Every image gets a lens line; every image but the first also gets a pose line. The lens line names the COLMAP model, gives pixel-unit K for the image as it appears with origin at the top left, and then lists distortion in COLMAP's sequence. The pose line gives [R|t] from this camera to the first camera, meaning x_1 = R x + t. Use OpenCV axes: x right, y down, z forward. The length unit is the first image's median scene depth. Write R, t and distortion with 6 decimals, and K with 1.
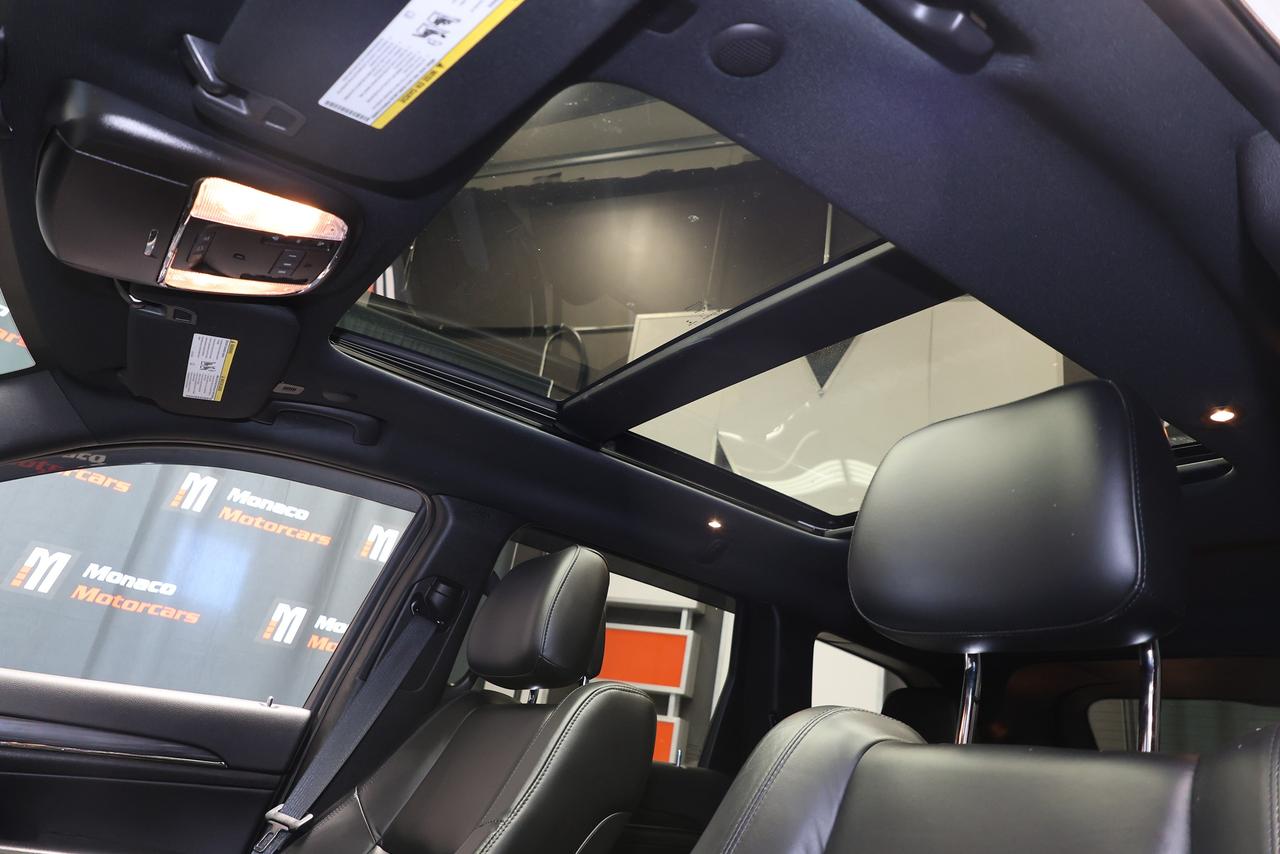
lens RADIAL K [[912.9, 0, 643.6], [0, 912.9, 434.6], [0, 0, 1]] dist [0.023519, -0.009644]
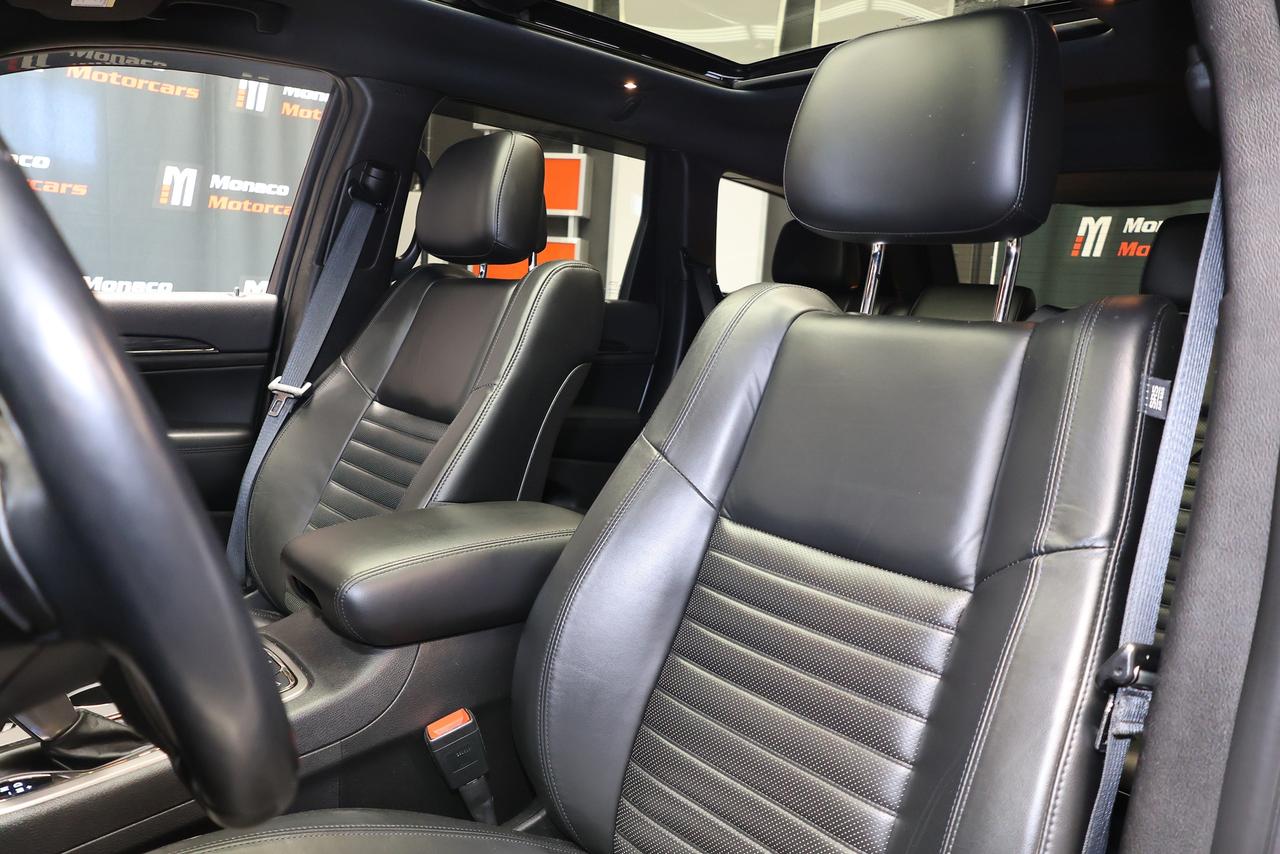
lens RADIAL K [[912.9, 0, 645.5], [0, 912.9, 430.4], [0, 0, 1]] dist [0.023519, -0.009644]
pose [[0.987306, -0.111964, 0.112656, -0.067357], [0.037989, 0.855161, 0.516968, -0.106403], [-0.154221, -0.506126, 0.848559, -0.076141]]
